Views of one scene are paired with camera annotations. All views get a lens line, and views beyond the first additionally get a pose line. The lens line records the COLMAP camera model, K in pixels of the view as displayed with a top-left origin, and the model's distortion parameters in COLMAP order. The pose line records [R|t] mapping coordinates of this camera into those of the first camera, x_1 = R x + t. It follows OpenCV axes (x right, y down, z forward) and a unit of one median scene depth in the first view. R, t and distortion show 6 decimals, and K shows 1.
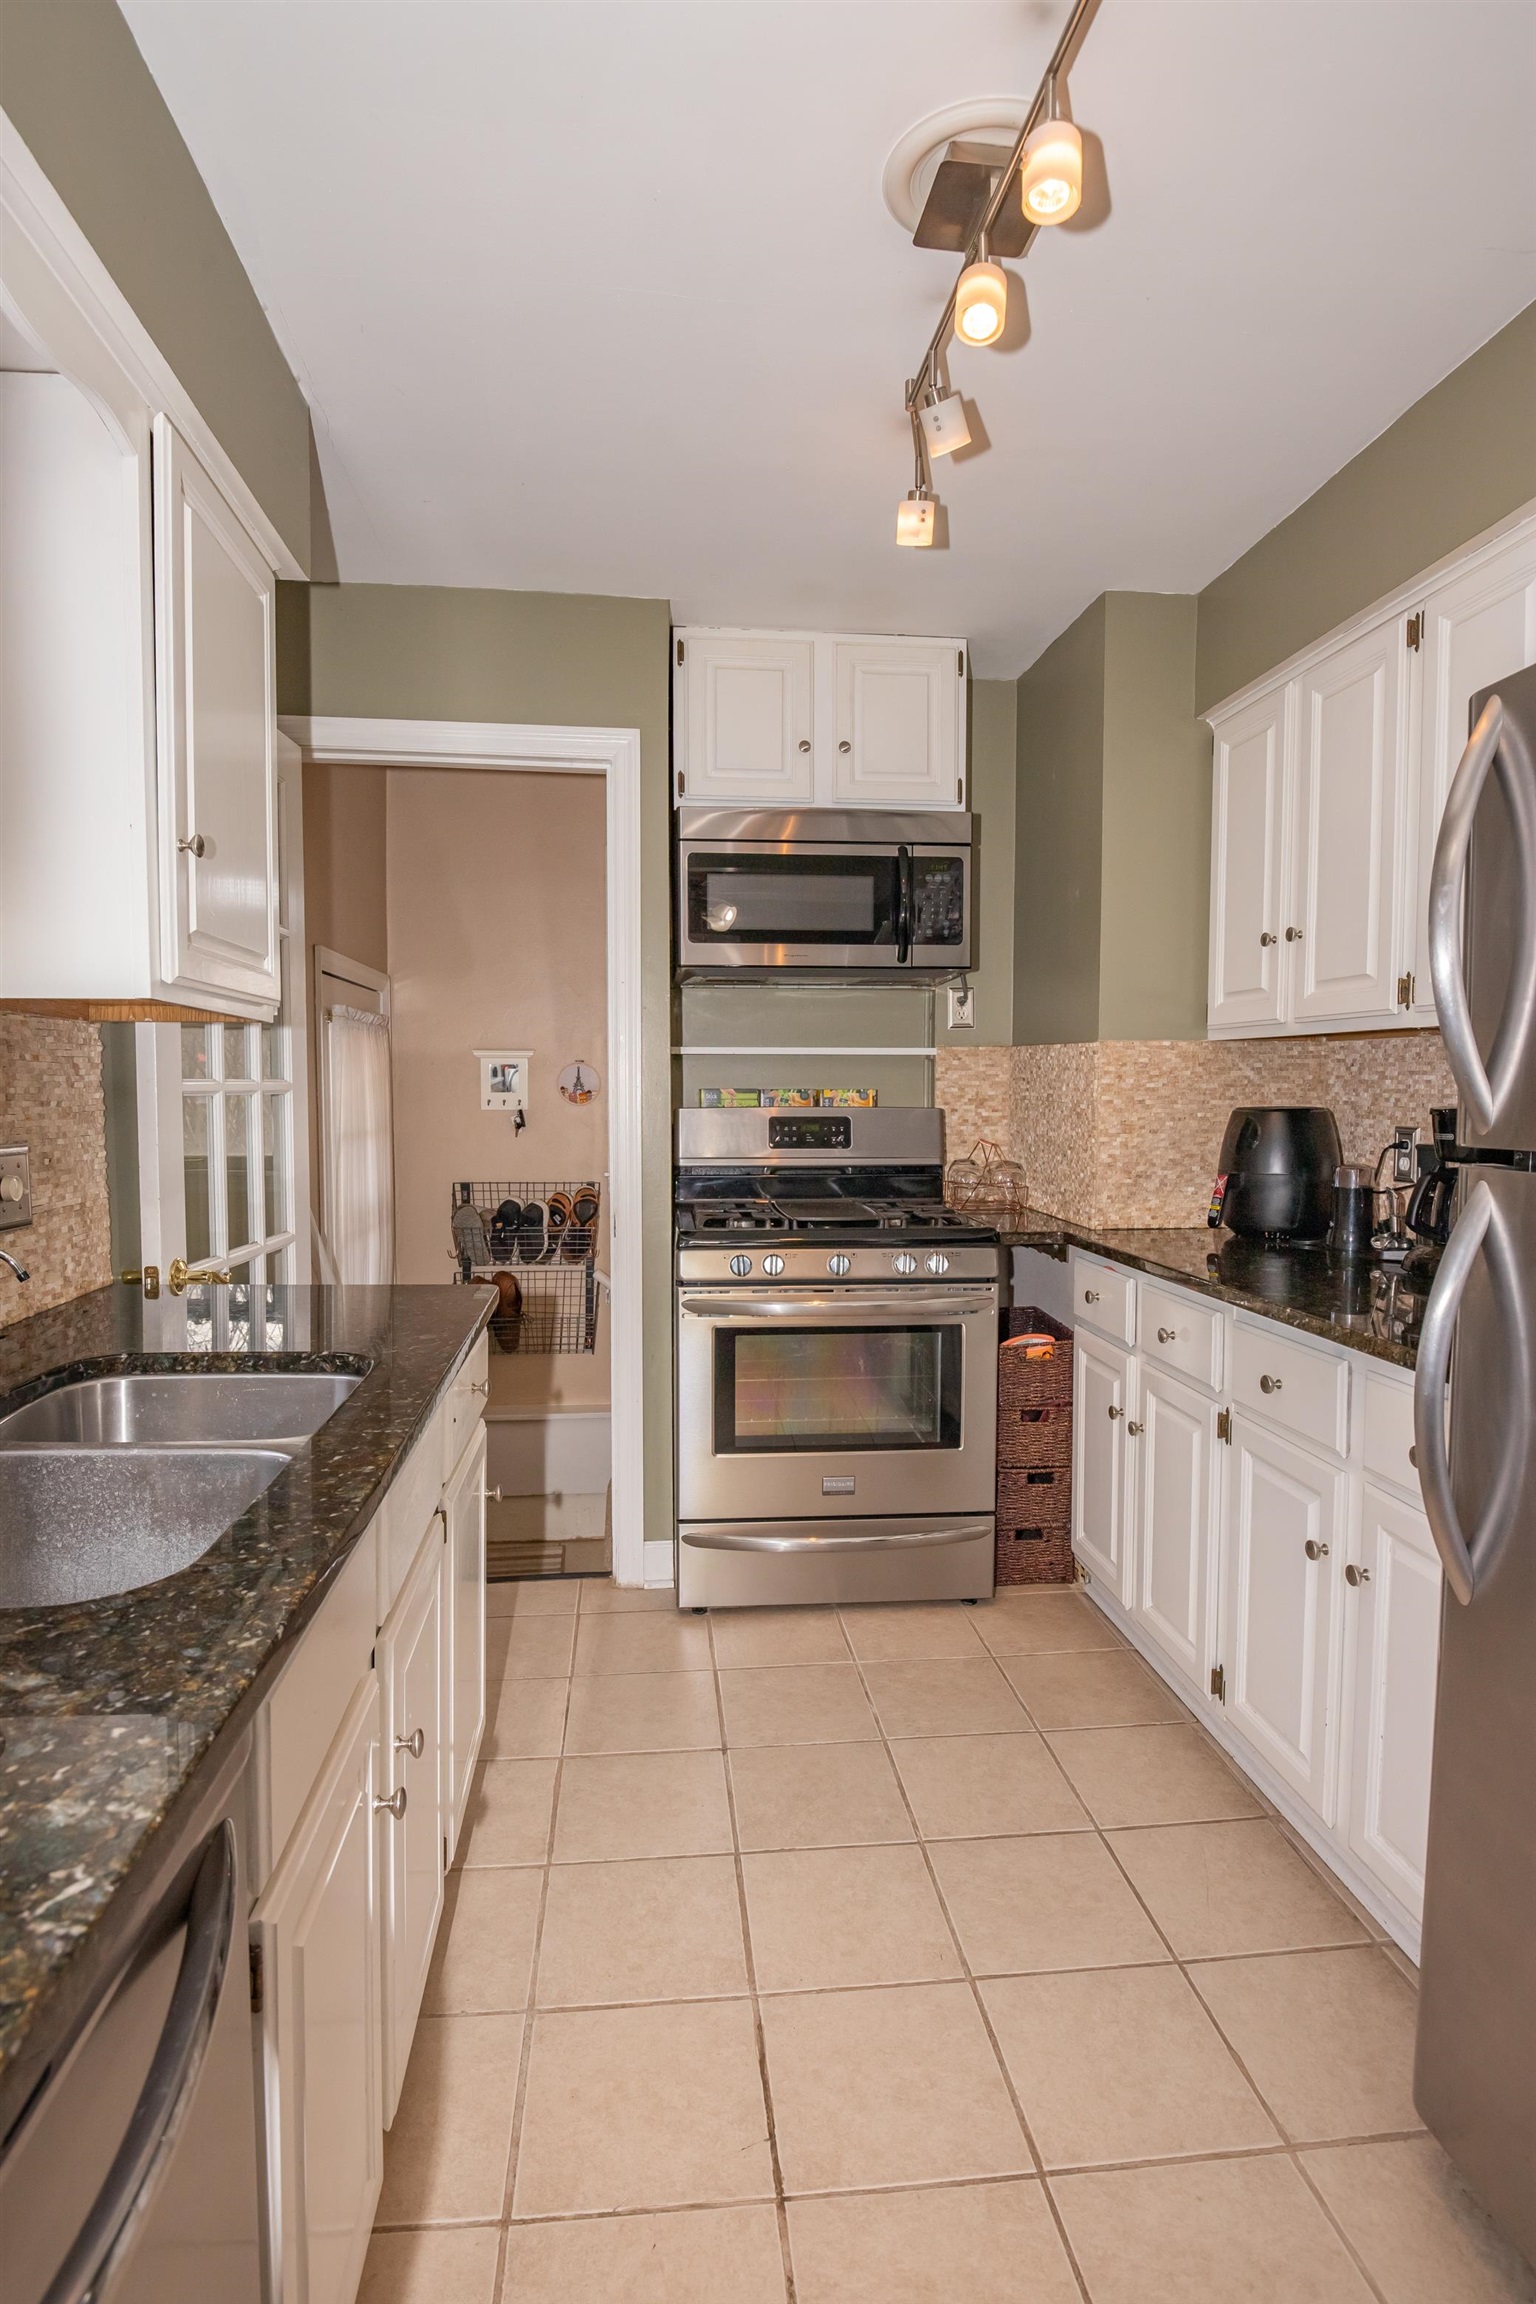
lens RADIAL K [[1182.1, 0, 764.6], [0, 1182.1, 1154.3], [0, 0, 1]] dist [-0.025703, -0.001508]
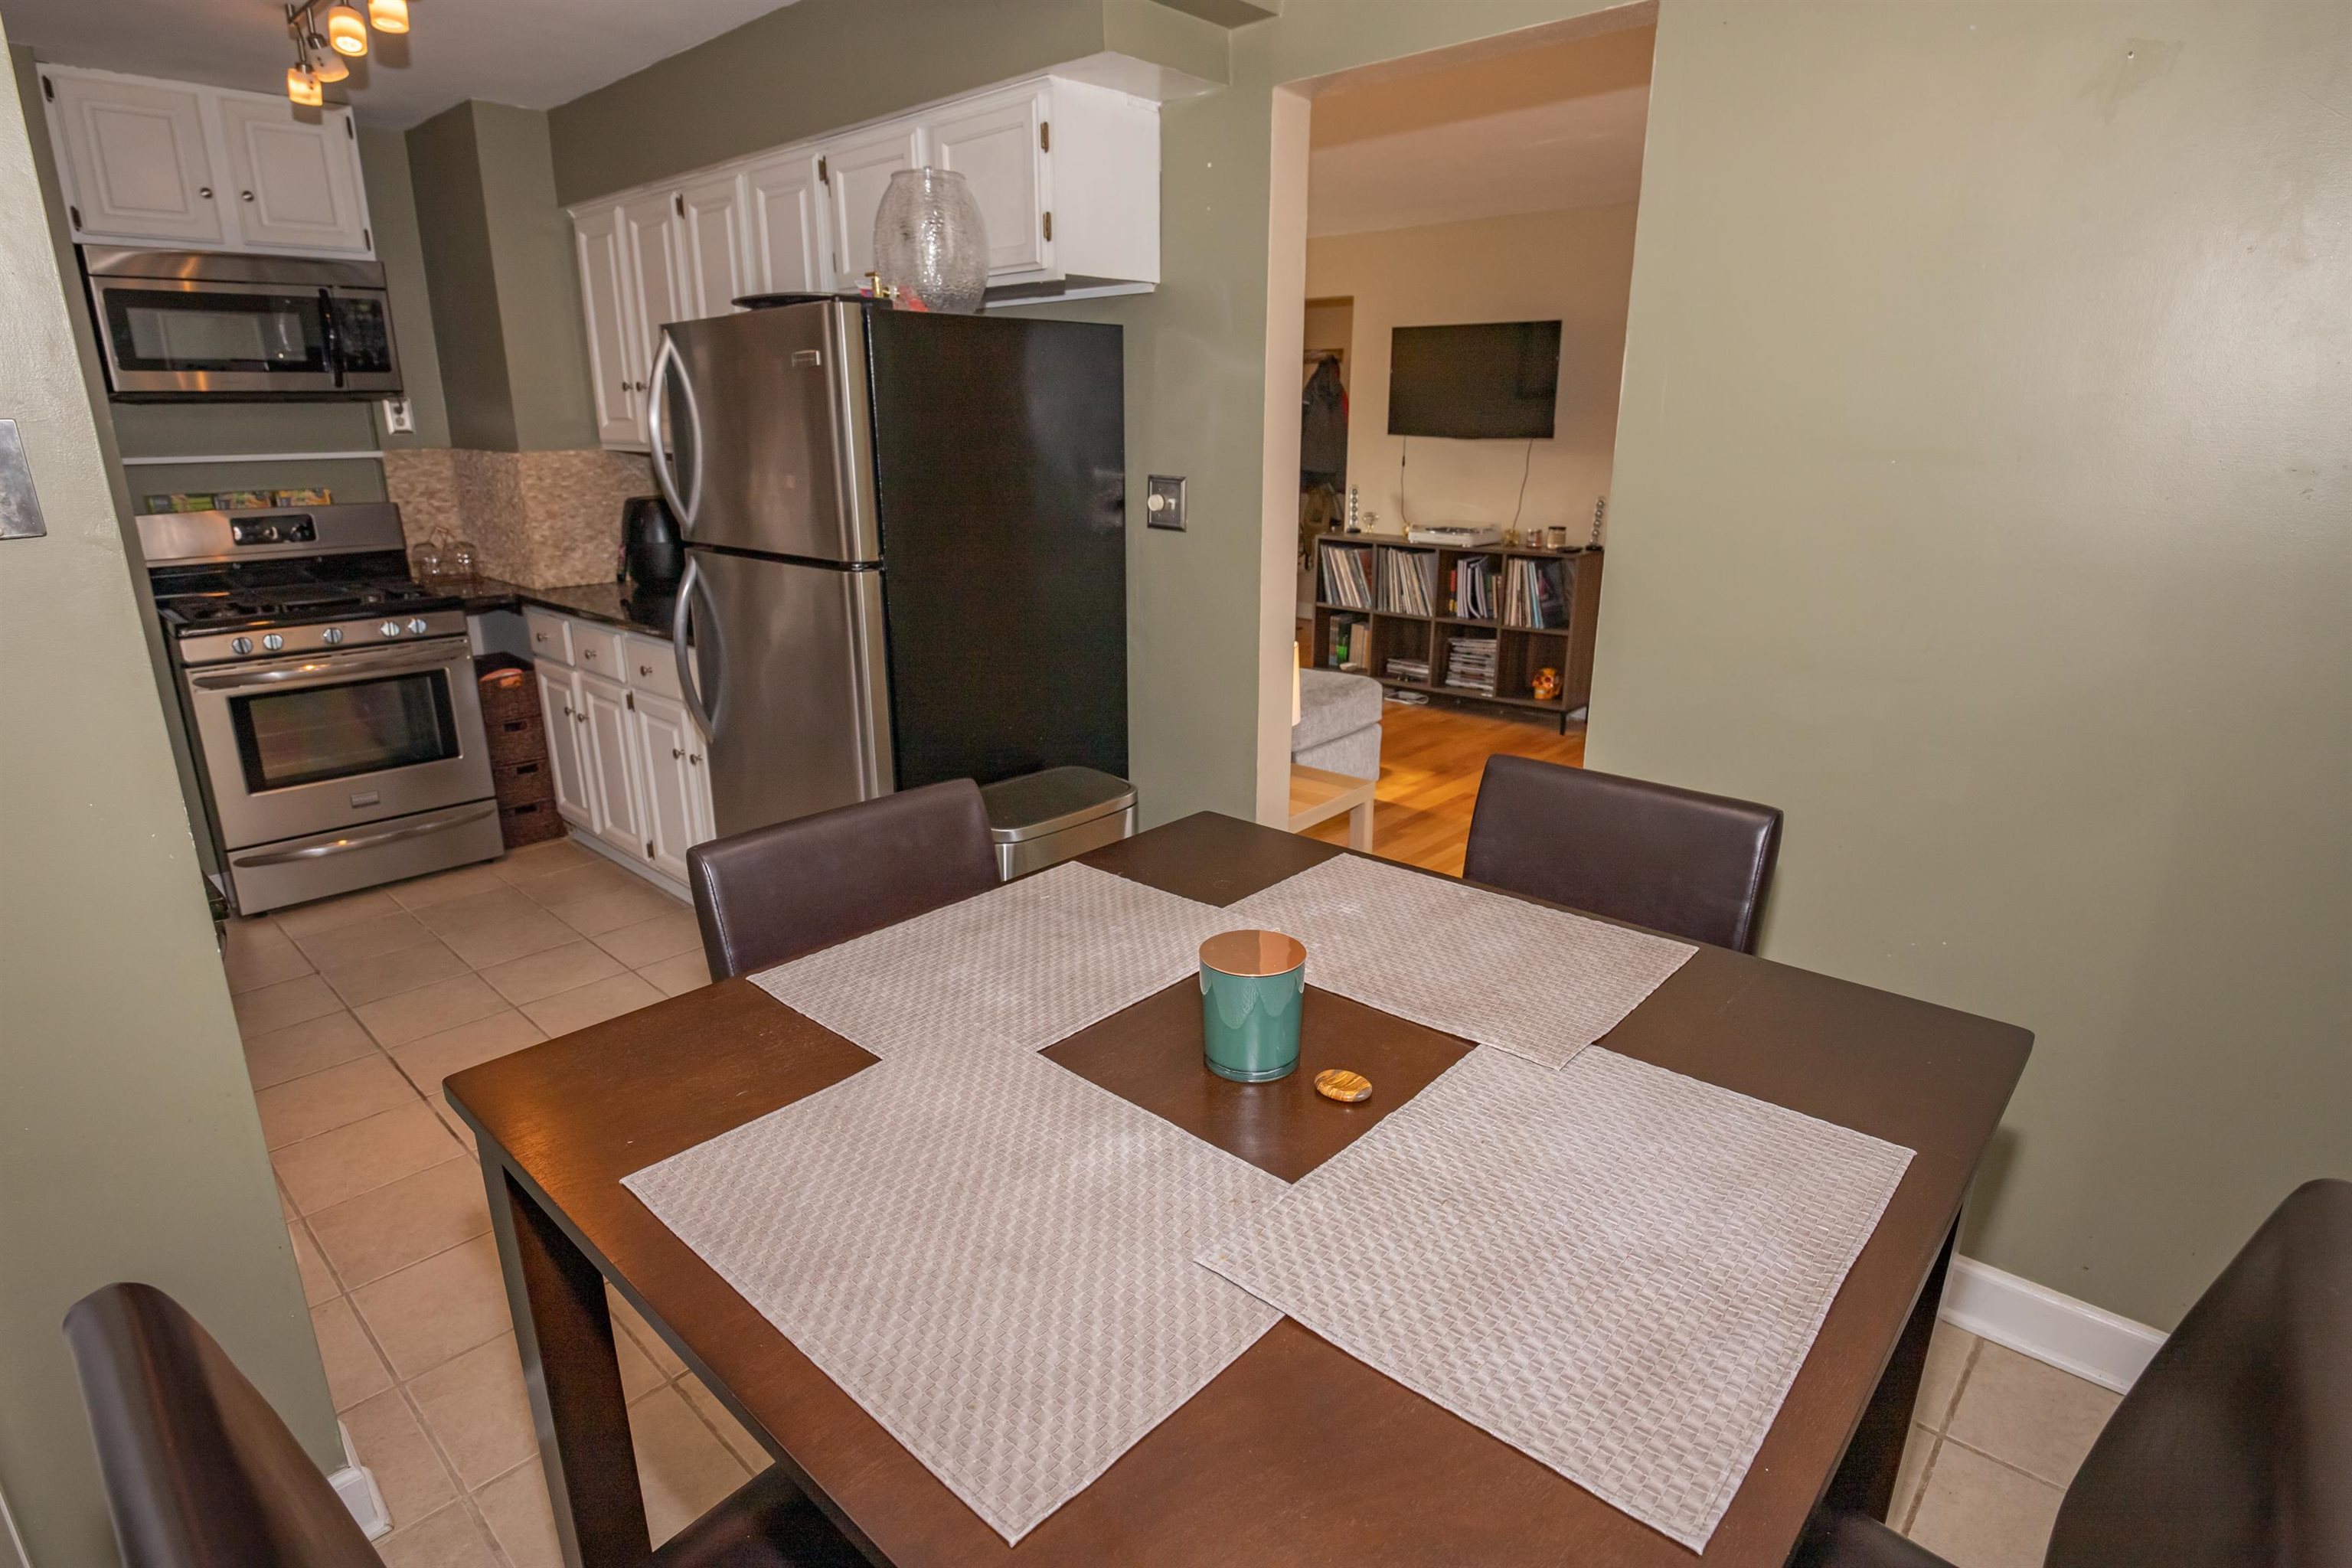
lens RADIAL K [[1206.8, 0, 1183.2], [0, 1206.8, 781.1], [0, 0, 1]] dist [-0.025703, -0.001508]
pose [[0.748089, -0.191467, 0.635376, -0.096992], [0.037230, 0.968073, 0.247889, -0.041228], [-0.662553, -0.161788, 0.731333, -0.597102]]
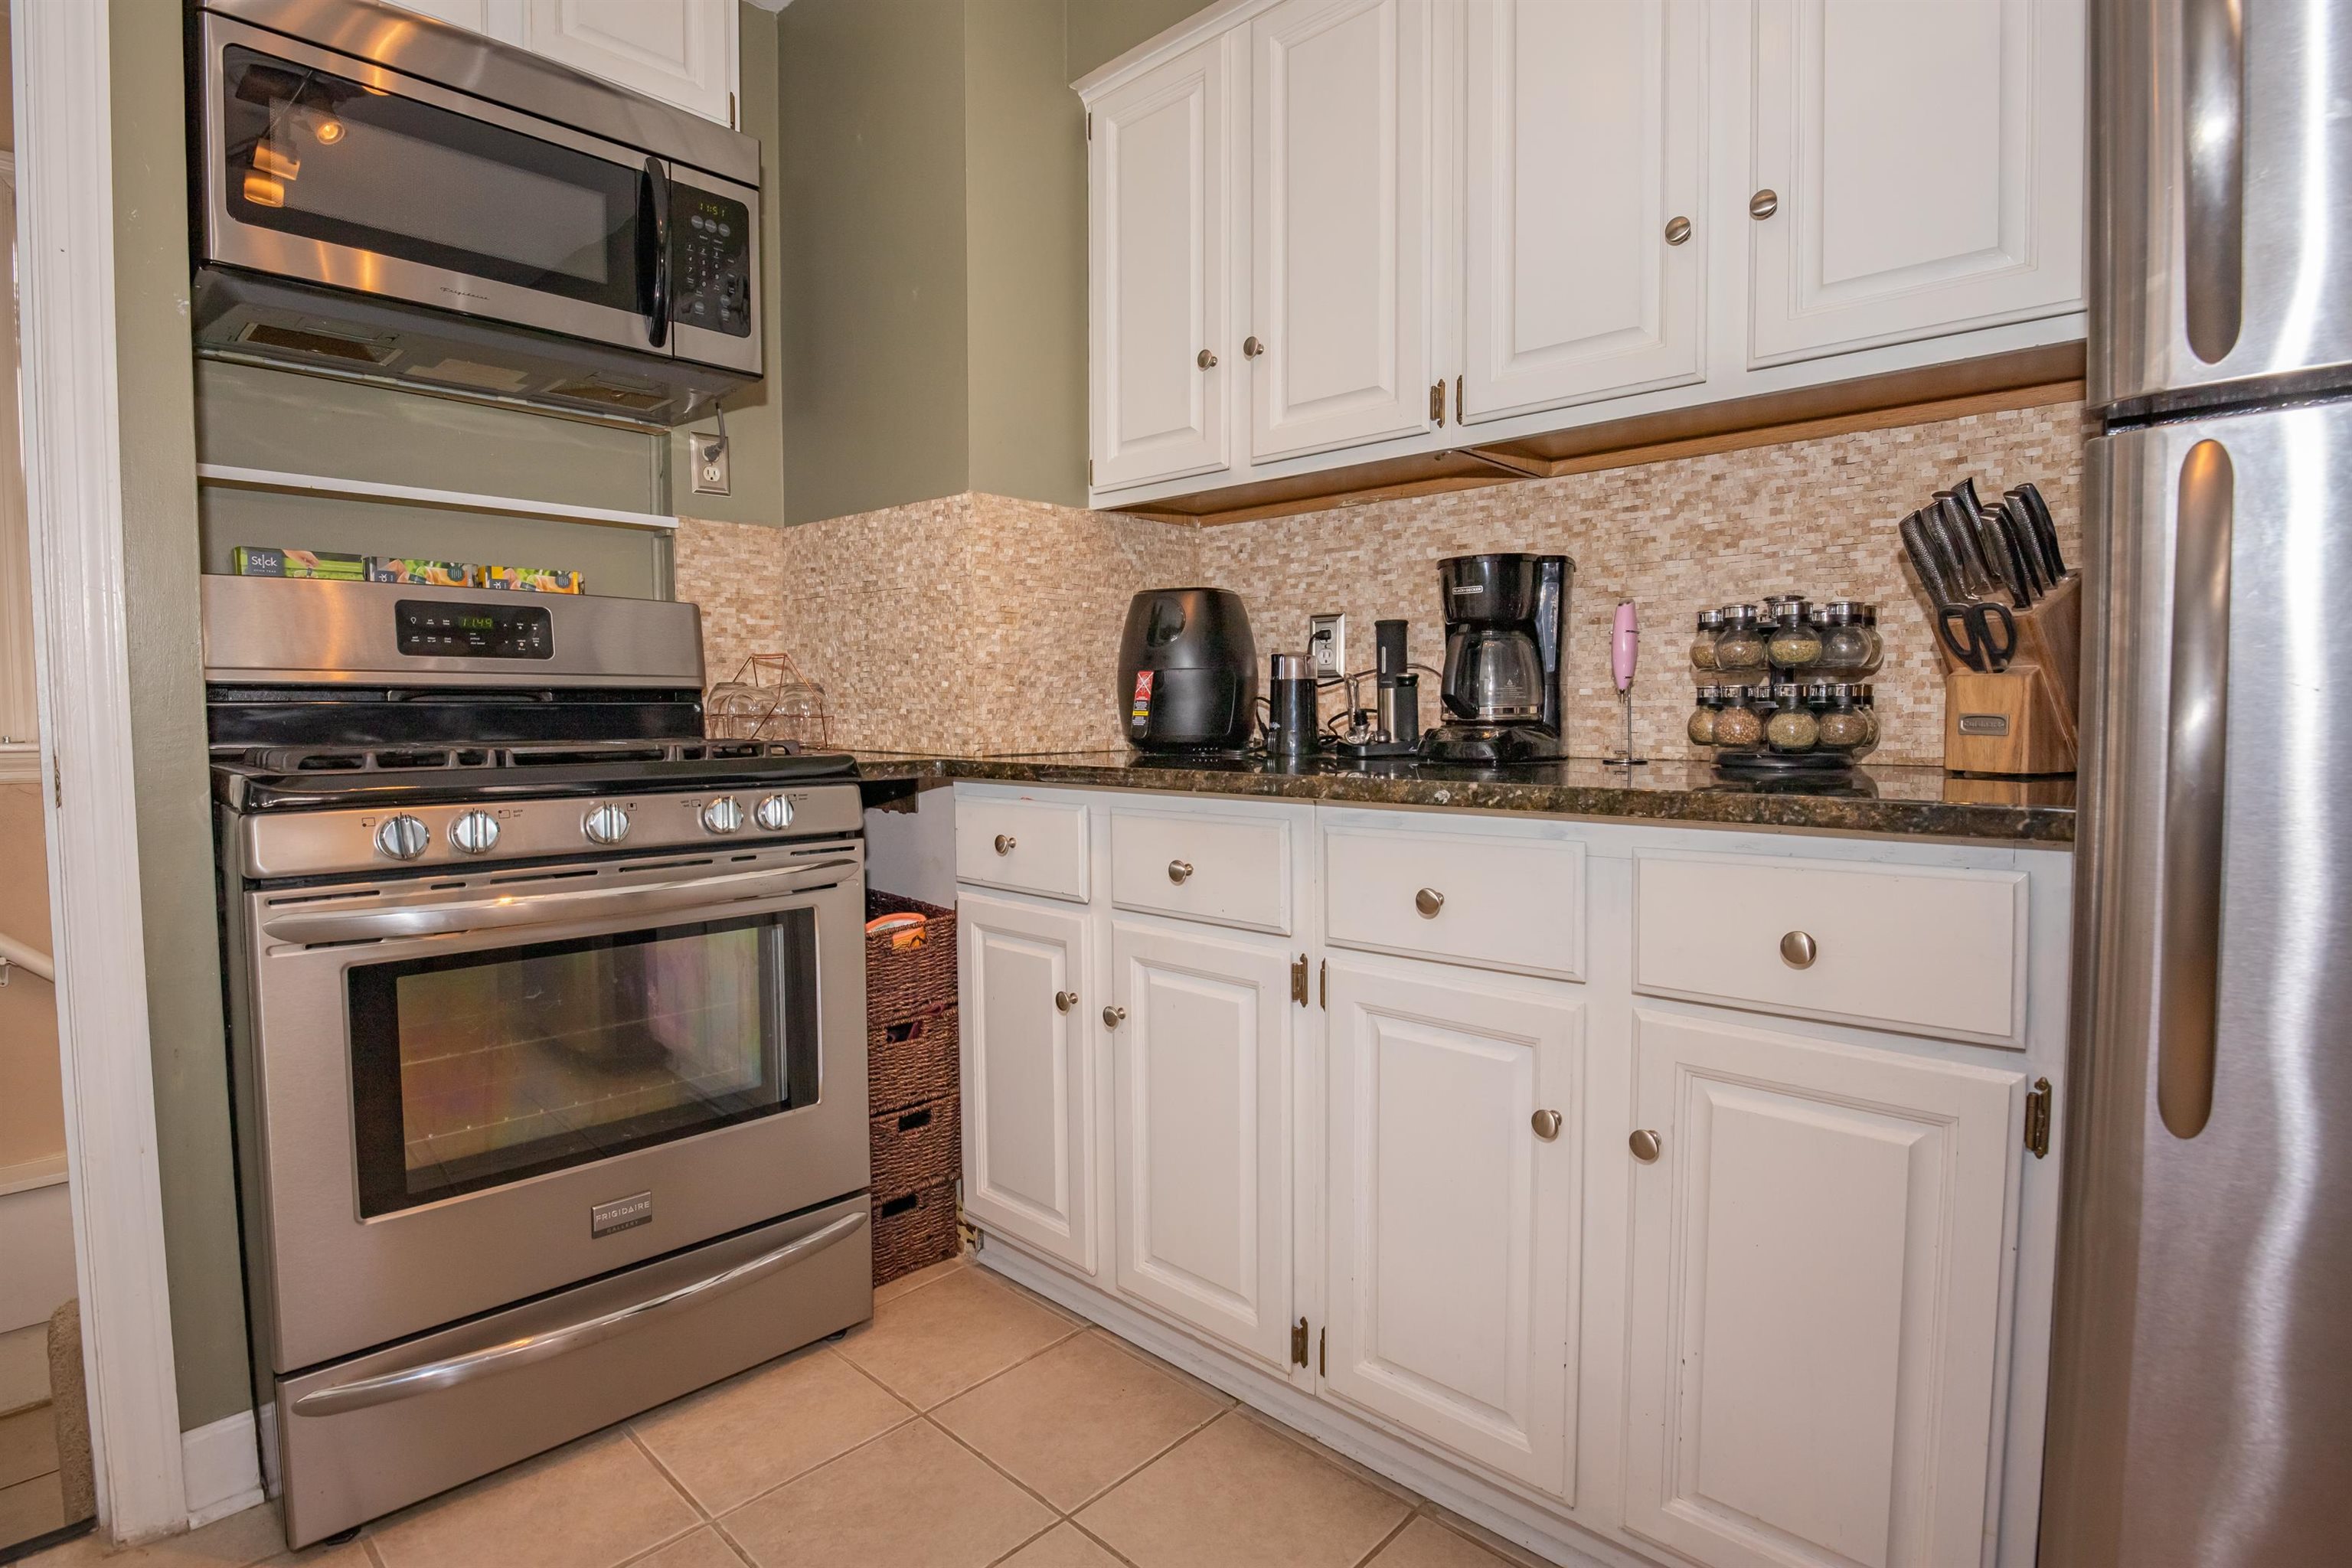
lens RADIAL K [[1143.1, 0, 1167.3], [0, 1143.1, 778.1], [0, 0, 1]] dist [-0.024383, -0.002000]
pose [[0.759249, -0.041572, 0.649471, -0.081760], [0.043247, 0.998975, 0.013386, 0.073010], [-0.649362, 0.017925, 0.760268, 0.399700]]
